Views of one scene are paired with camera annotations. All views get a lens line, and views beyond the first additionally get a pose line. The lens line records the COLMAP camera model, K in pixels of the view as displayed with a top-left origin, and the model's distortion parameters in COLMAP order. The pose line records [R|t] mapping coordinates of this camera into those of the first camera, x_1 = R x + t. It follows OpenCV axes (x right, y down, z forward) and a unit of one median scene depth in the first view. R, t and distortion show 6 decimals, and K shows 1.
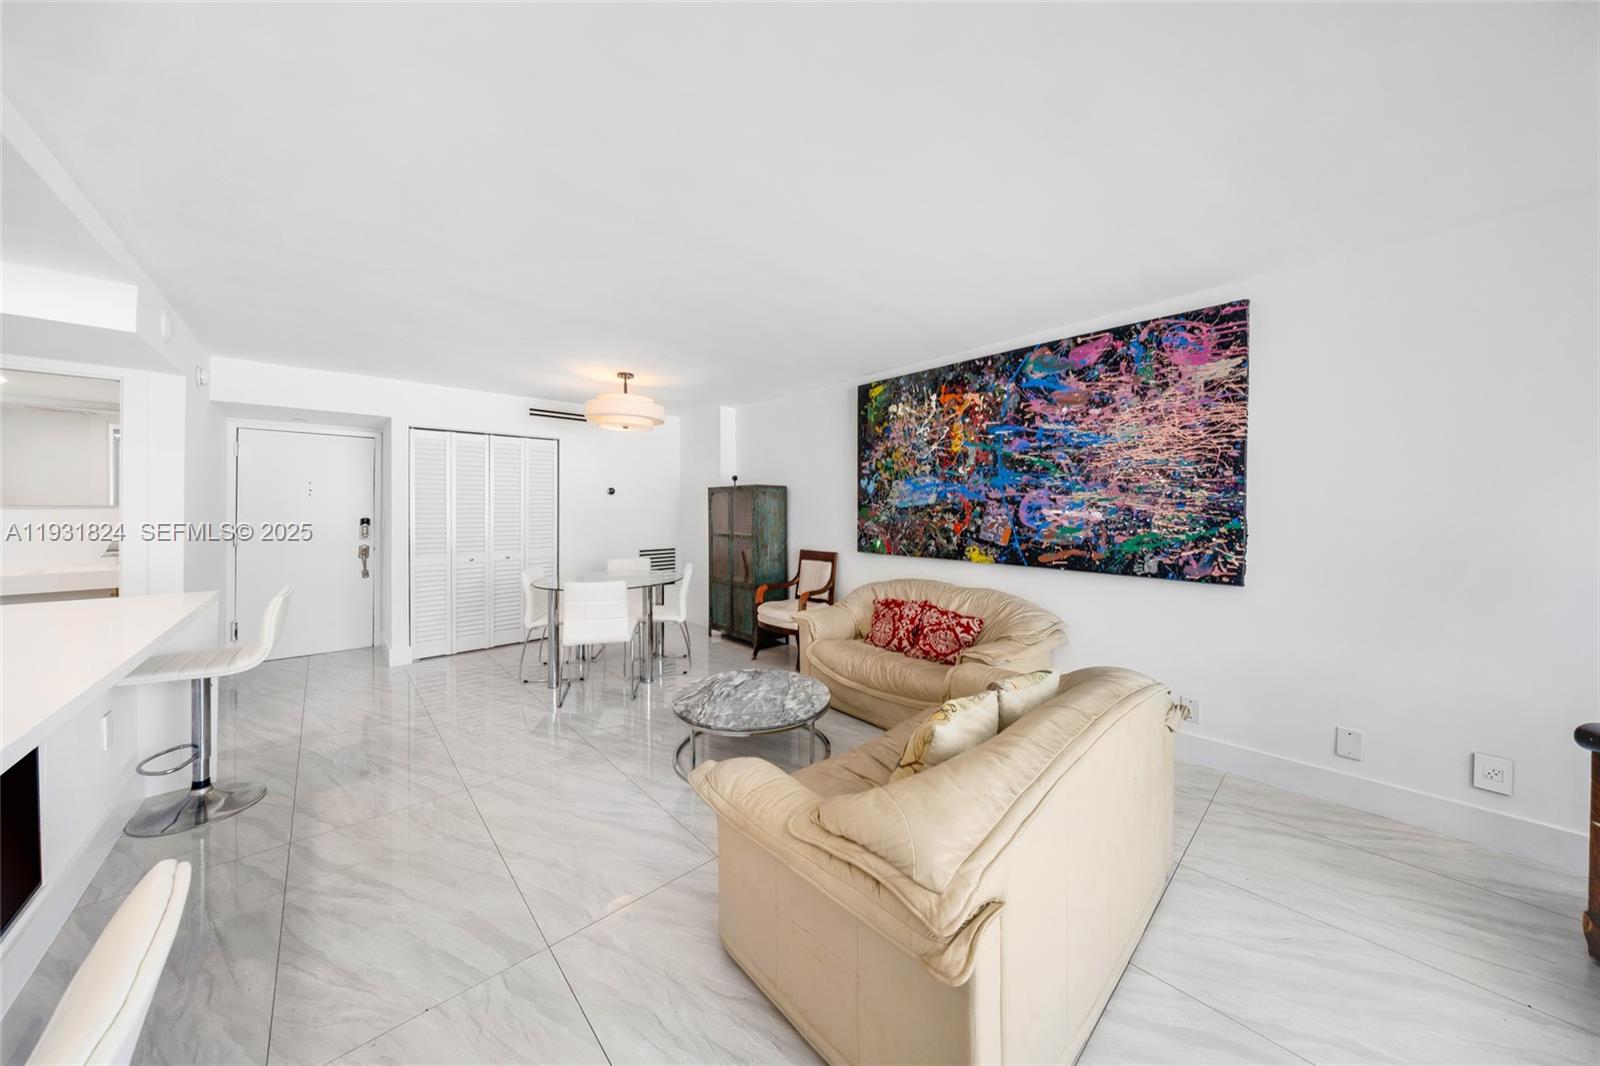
lens RADIAL K [[512.7, 0, 790.5], [0, 512.7, 505.0], [0, 0, 1]] dist [-0.000092, 0.000008]
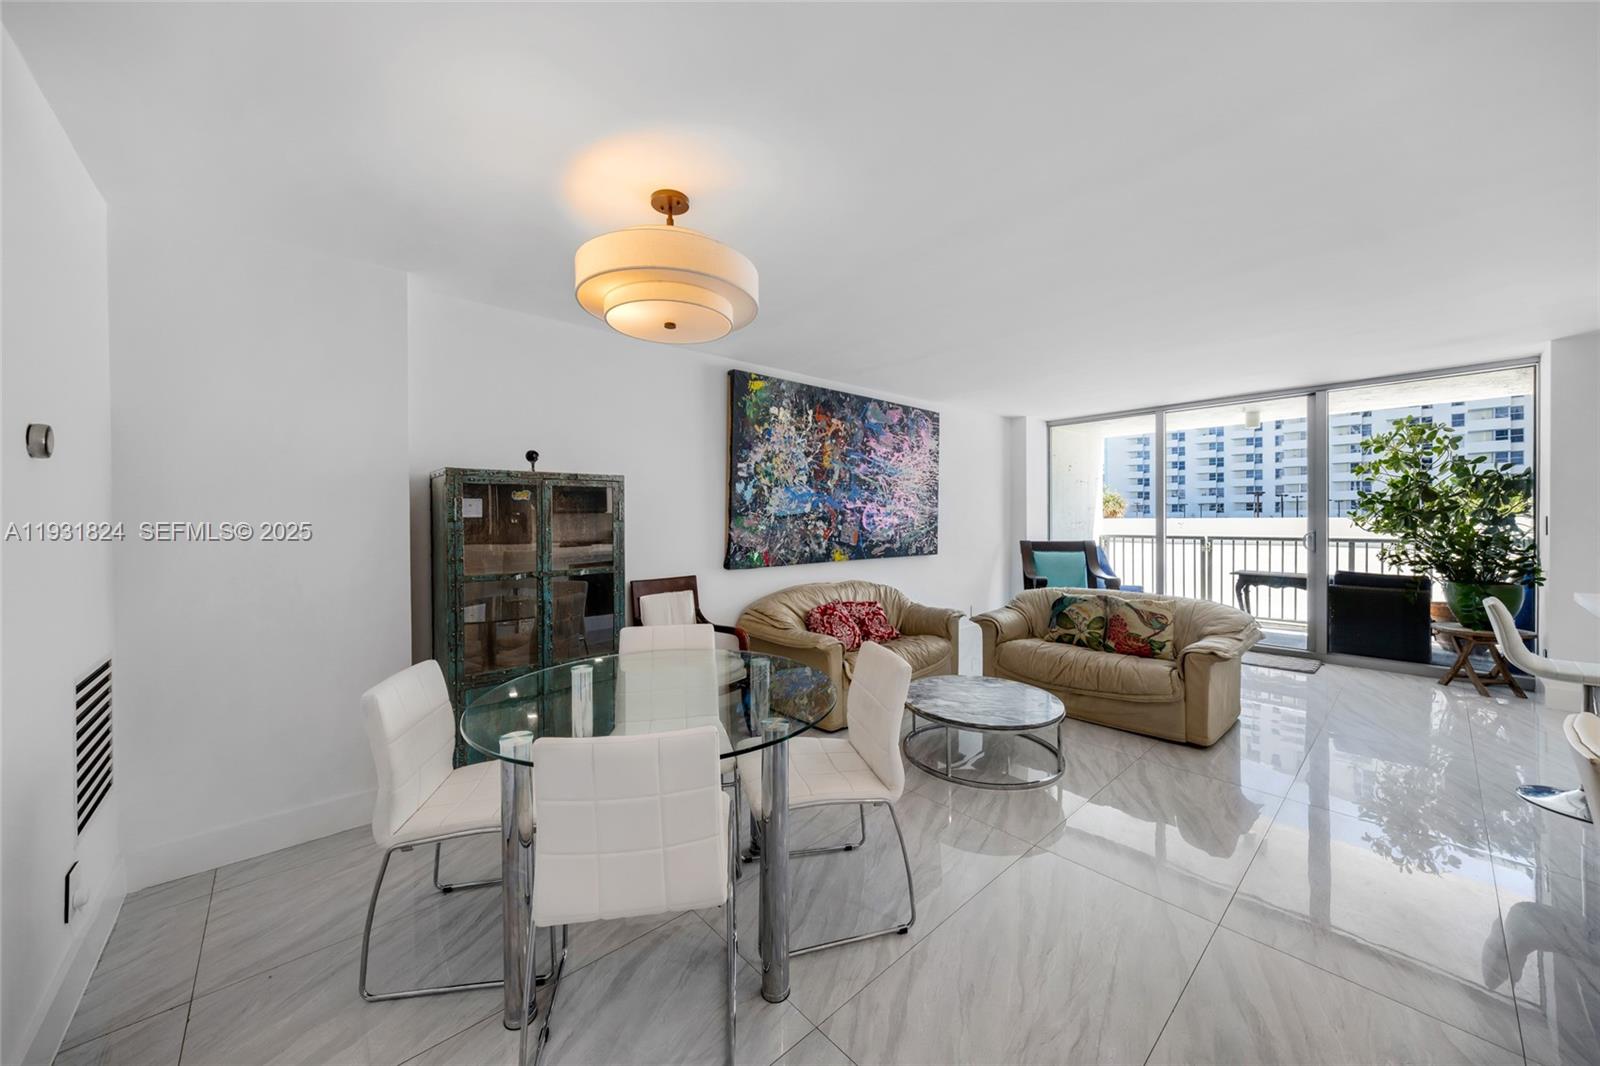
lens RADIAL K [[560.5, 0, 794.3], [0, 560.5, 531.4], [0, 0, 1]] dist [0.001249, 0.000093]
pose [[0.009838, -0.020786, 0.999736, -0.884222], [0.004474, 0.999775, 0.020743, 0.012731], [-0.999942, 0.004268, 0.009929, 1.014652]]
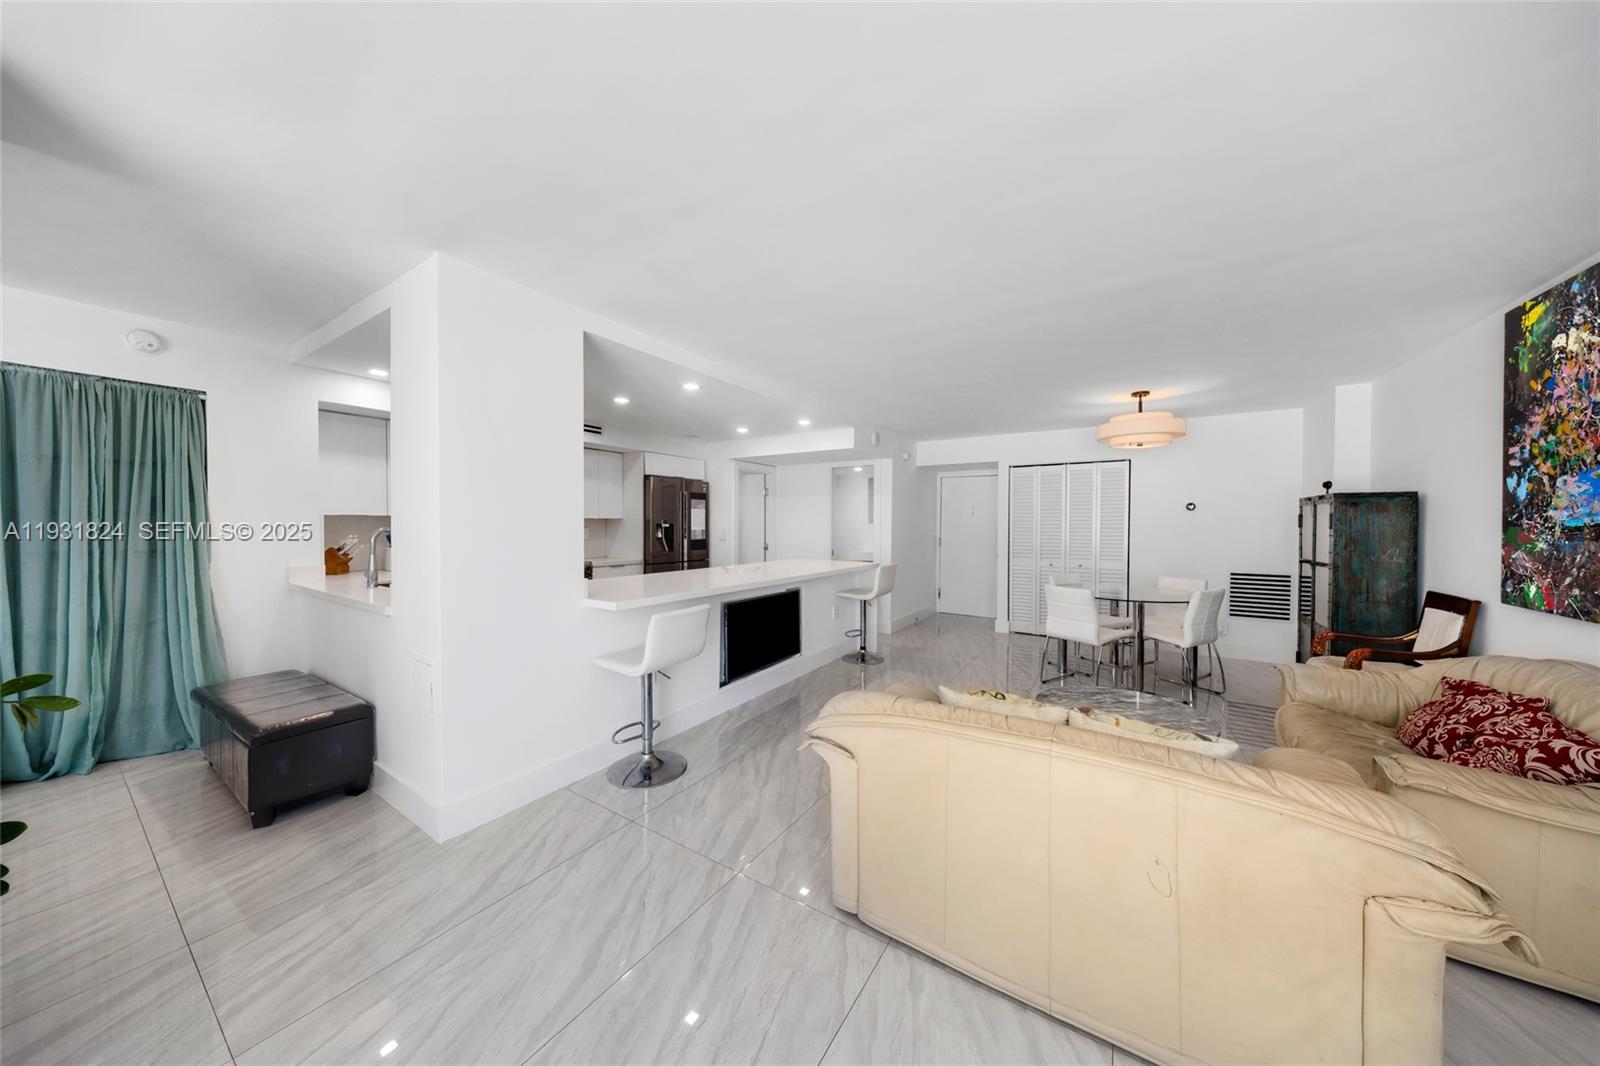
lens RADIAL K [[501.0, 0, 813.3], [0, 501.0, 531.8], [0, 0, 1]] dist [-0.000763, -0.000010]
pose [[0.284184, 0.020675, -0.958547, 0.513864], [-0.000158, 0.999768, 0.021517, -0.000886], [0.958770, -0.005963, 0.284121, 0.110514]]
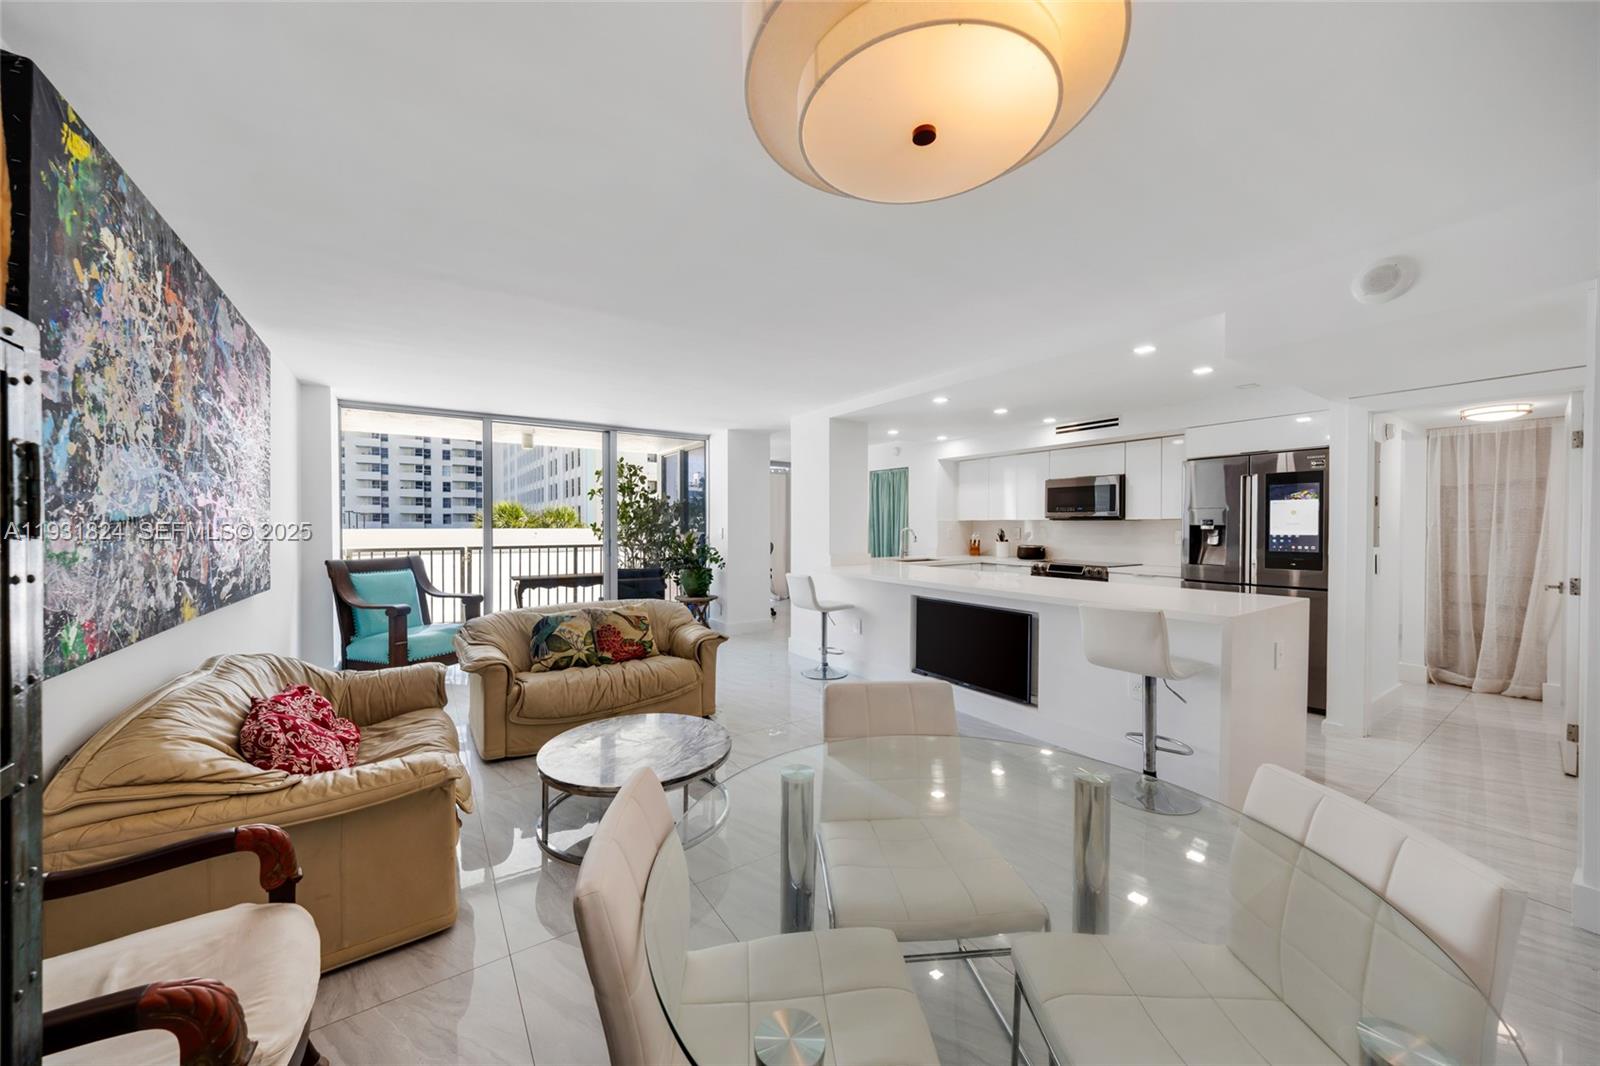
lens RADIAL K [[560.5, 0, 794.3], [0, 560.5, 531.4], [0, 0, 1]] dist [0.001249, 0.000093]
pose [[-0.990695, 0.001669, 0.136093, -0.337669], [0.002756, 0.999966, 0.007798, 0.010766], [-0.136075, 0.008101, -0.990665, 1.403063]]
